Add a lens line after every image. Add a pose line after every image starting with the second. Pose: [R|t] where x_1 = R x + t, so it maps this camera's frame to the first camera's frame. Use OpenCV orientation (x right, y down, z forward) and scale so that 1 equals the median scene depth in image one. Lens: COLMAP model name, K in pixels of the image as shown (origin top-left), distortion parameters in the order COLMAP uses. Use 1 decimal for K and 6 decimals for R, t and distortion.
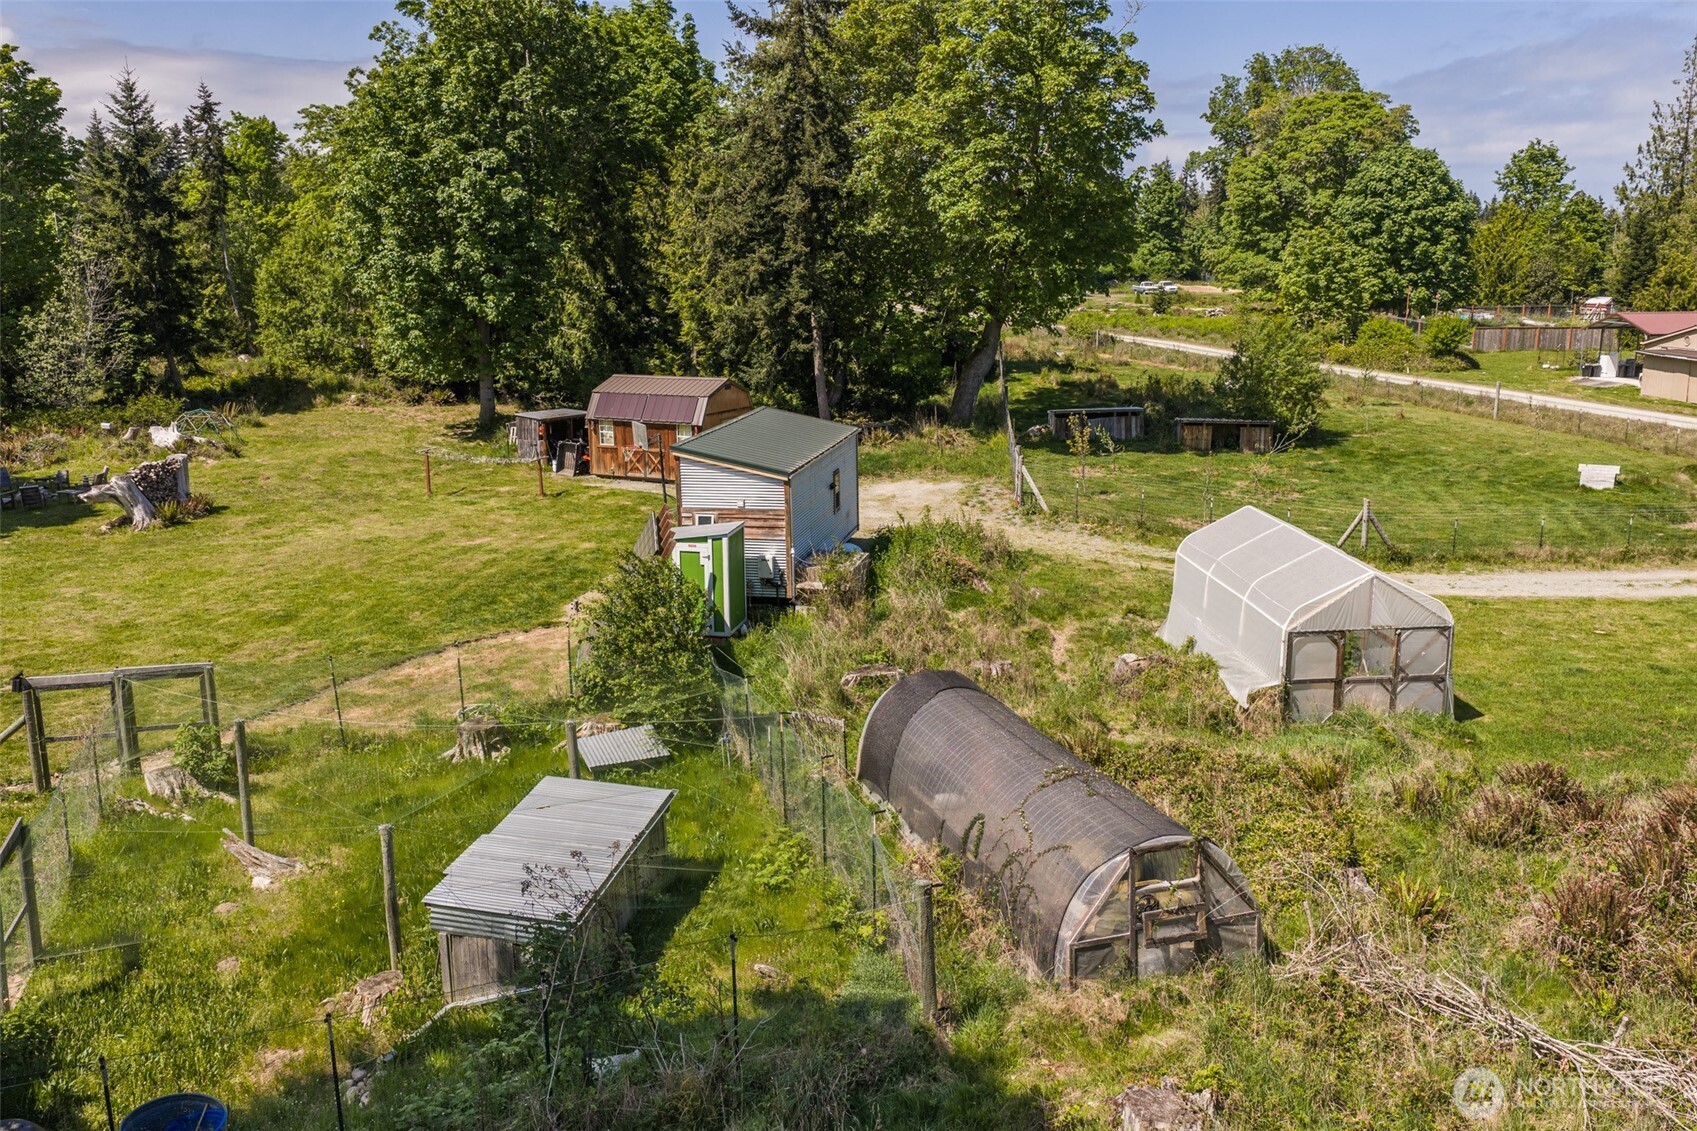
lens RADIAL K [[1418.9, 0, 845.4], [0, 1418.9, 563.1], [0, 0, 1]] dist [0.021376, -0.035174]
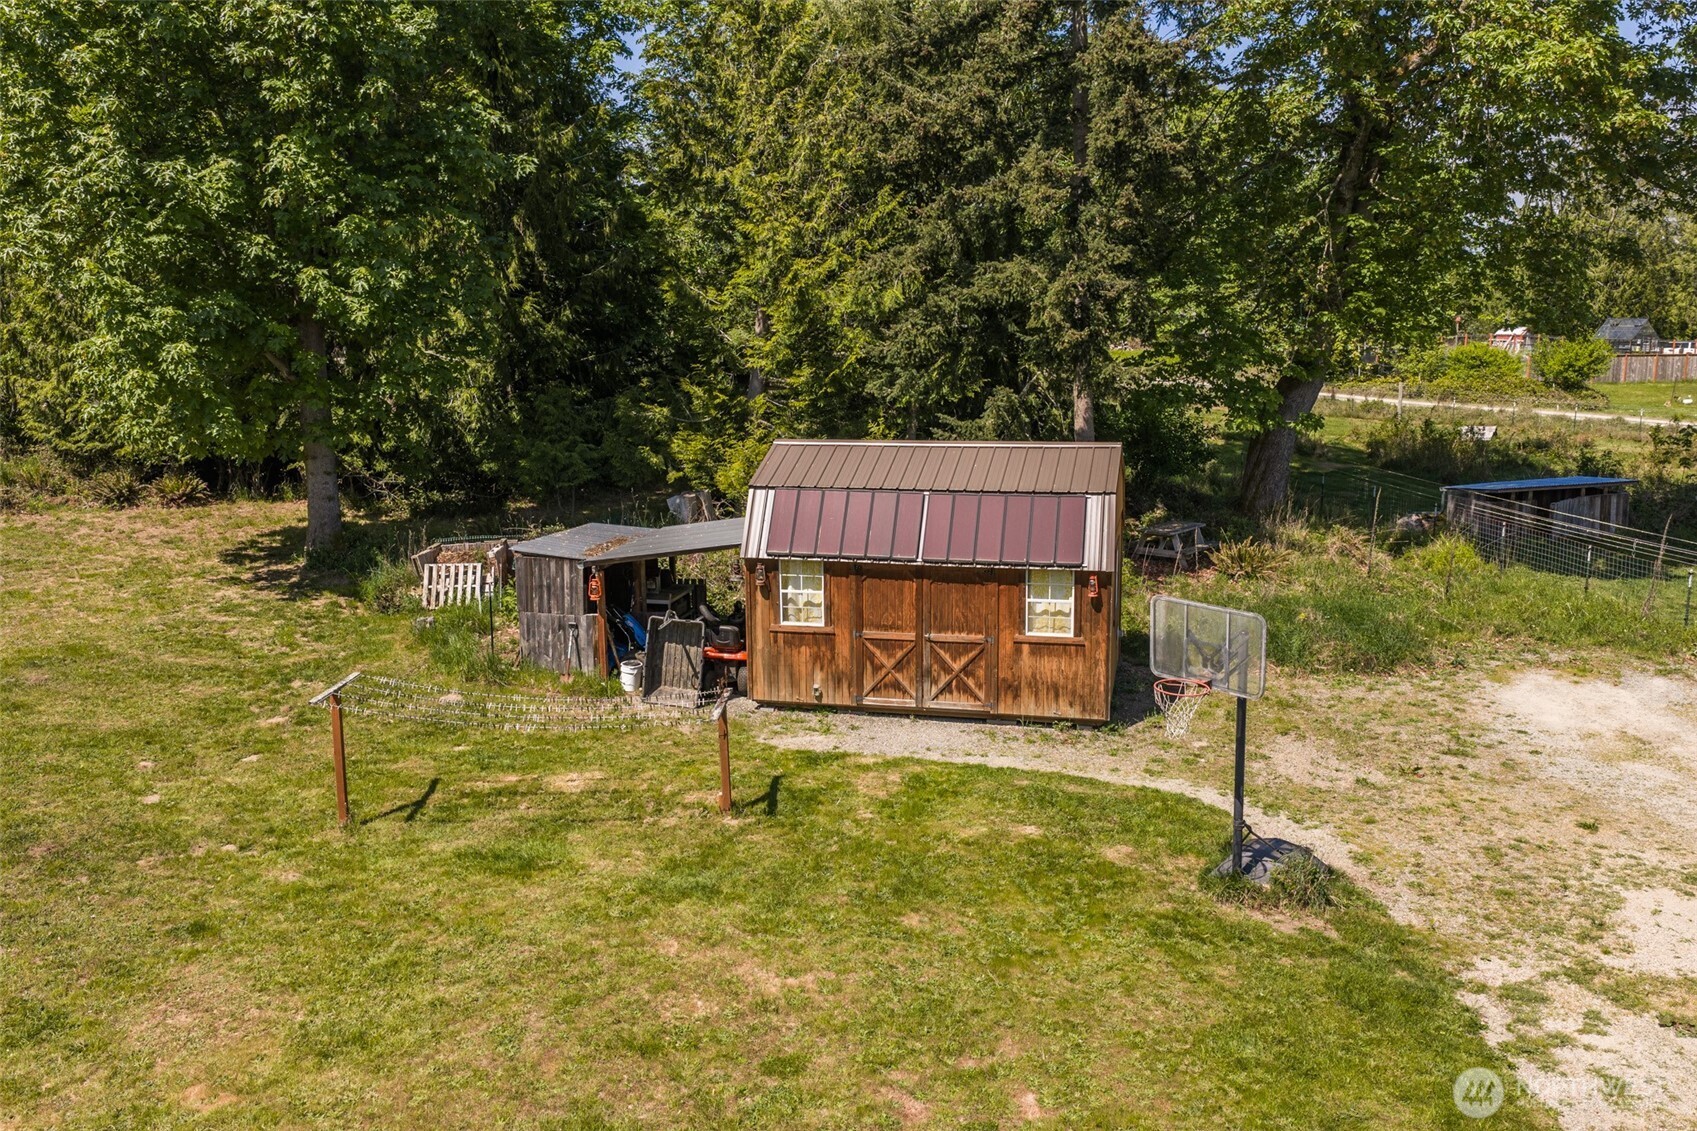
lens RADIAL K [[1418.9, 0, 895.7], [0, 1418.9, 575.8], [0, 0, 1]] dist [0.021376, -0.035174]
pose [[0.964346, -0.045318, 0.260736, -0.209590], [0.052808, 0.998367, -0.021790, -0.075042], [-0.259323, 0.034782, 0.965164, 0.539708]]
